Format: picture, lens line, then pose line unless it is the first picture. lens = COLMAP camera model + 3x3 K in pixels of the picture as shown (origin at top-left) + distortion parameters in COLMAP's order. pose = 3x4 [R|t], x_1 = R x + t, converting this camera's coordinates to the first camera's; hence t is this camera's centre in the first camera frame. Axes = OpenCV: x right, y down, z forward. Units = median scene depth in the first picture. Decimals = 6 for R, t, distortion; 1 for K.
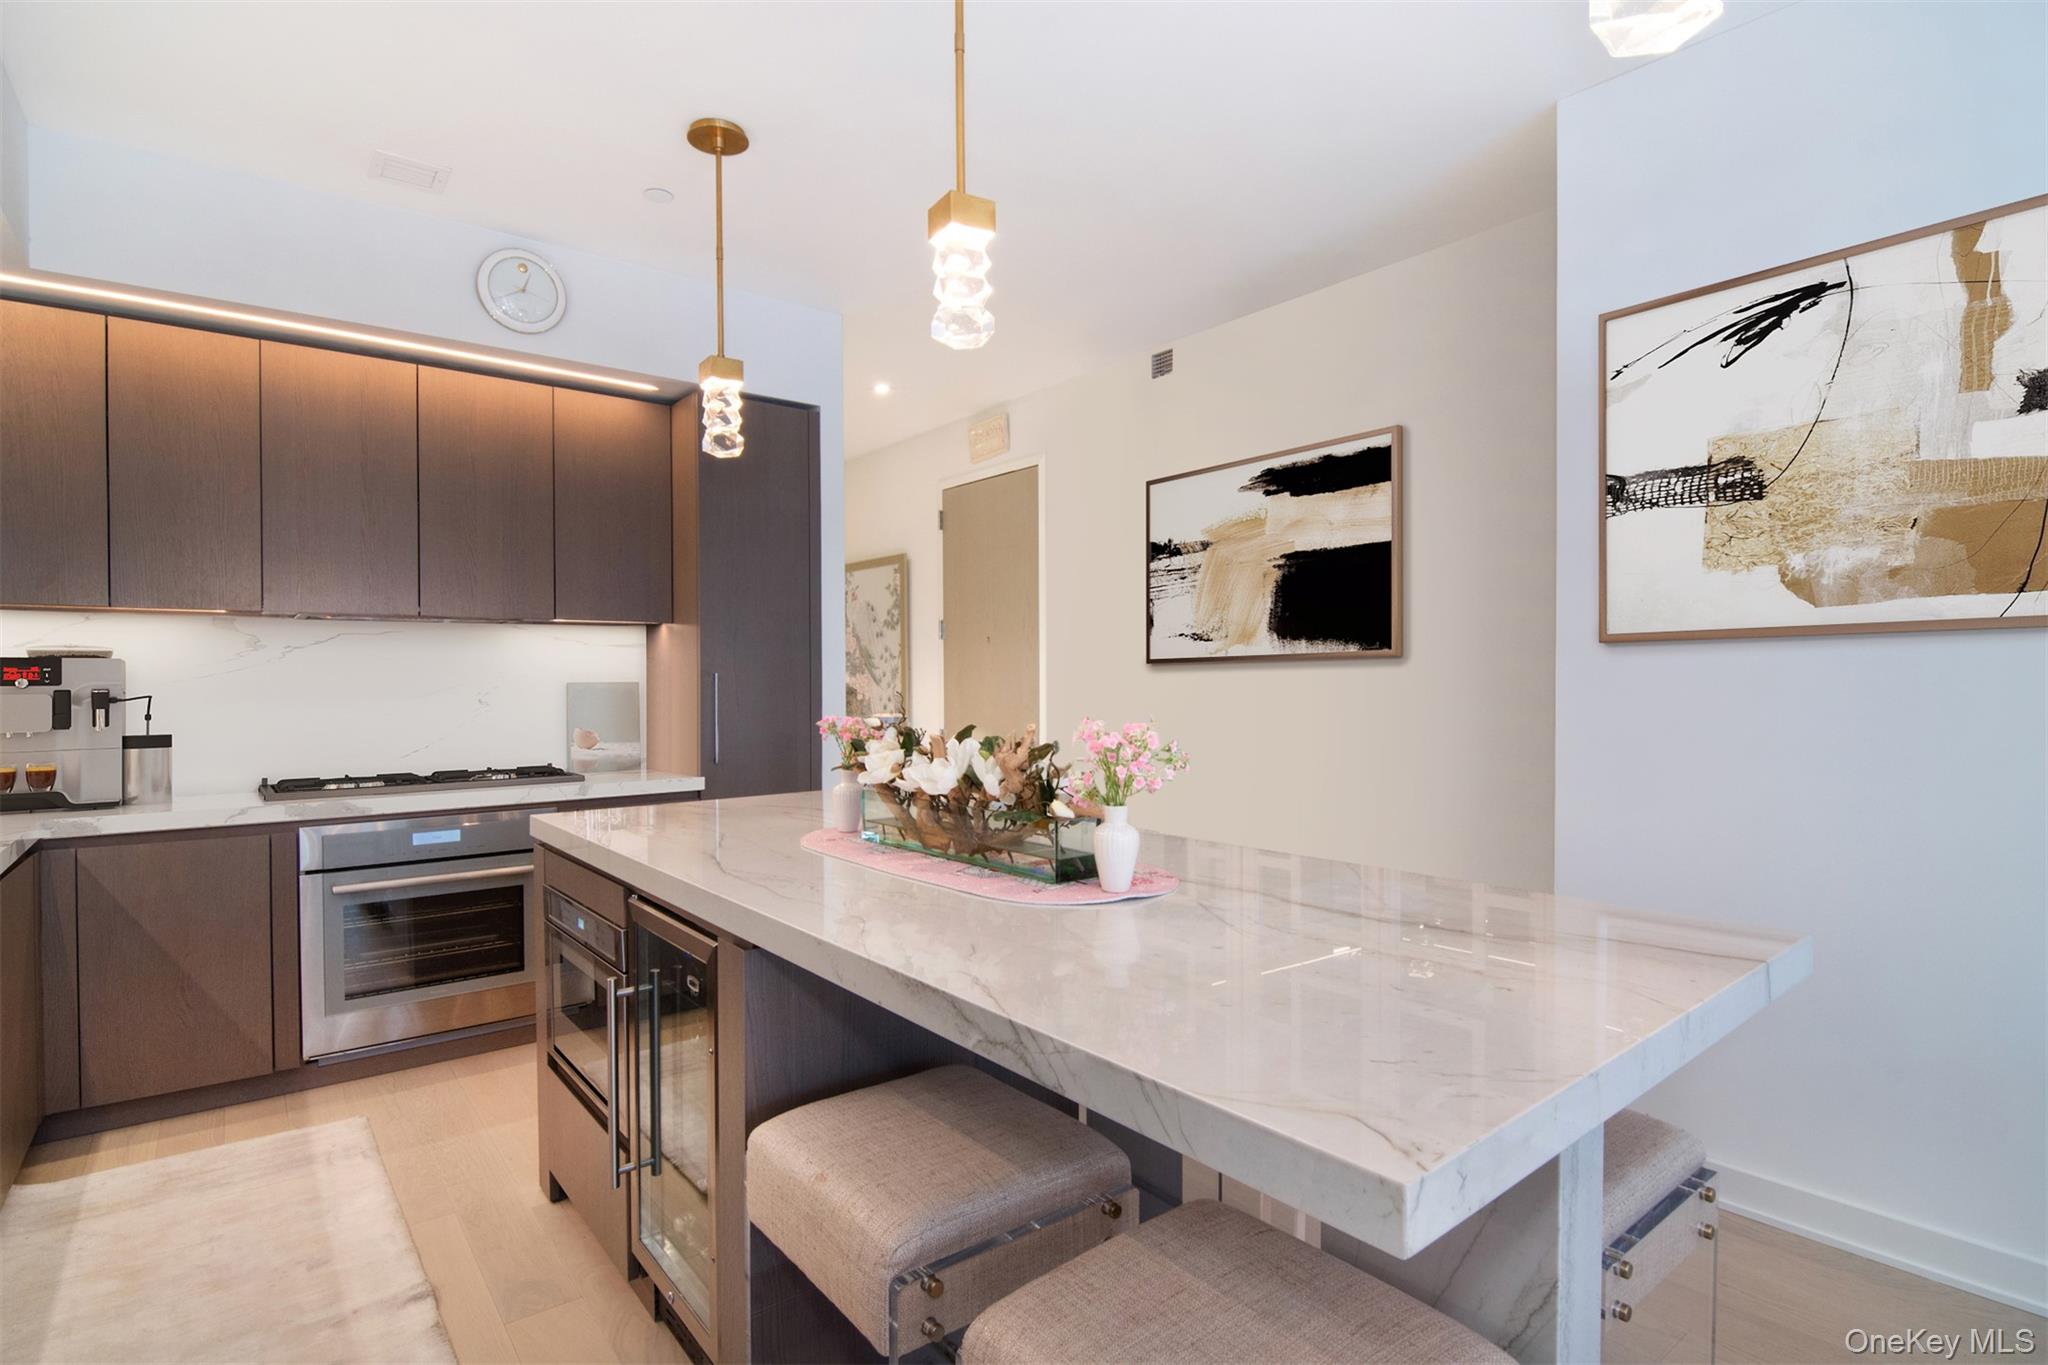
lens RADIAL K [[1011.4, 0, 1024.0], [0, 1011.4, 652.9], [0, 0, 1]] dist [0.000622, 0.000200]
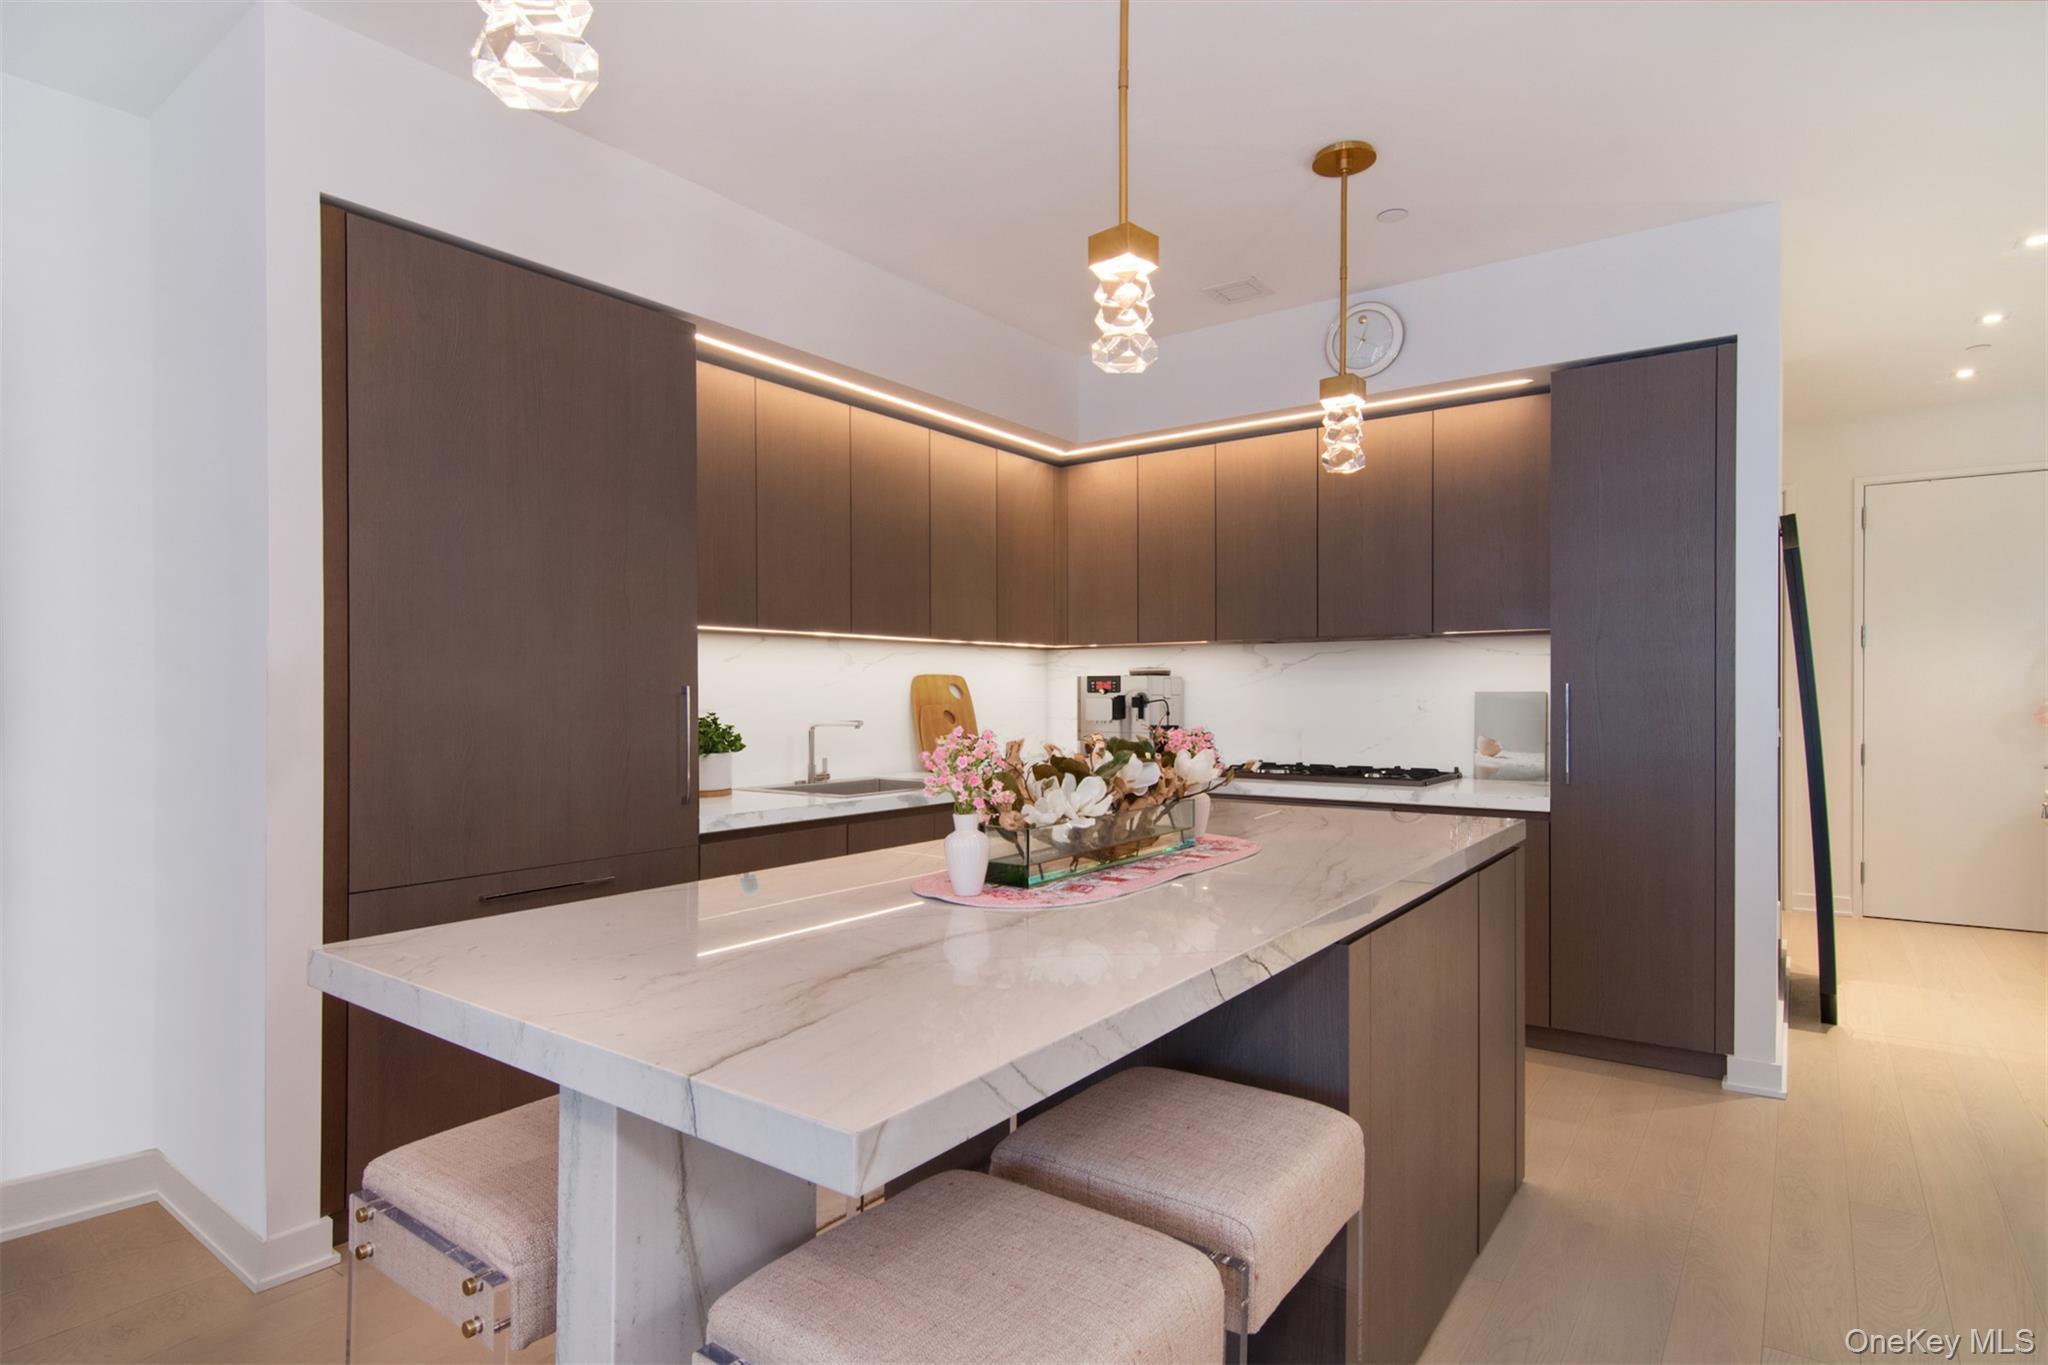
lens RADIAL K [[1029.3, 0, 1024.0], [0, 1029.3, 682.5], [0, 0, 1]] dist [0.001987, 0.000628]
pose [[0.247328, -0.007764, -0.968901, 0.626228], [0.028057, 0.999606, -0.000848, 0.011636], [0.968526, -0.026975, 0.247448, 0.415236]]
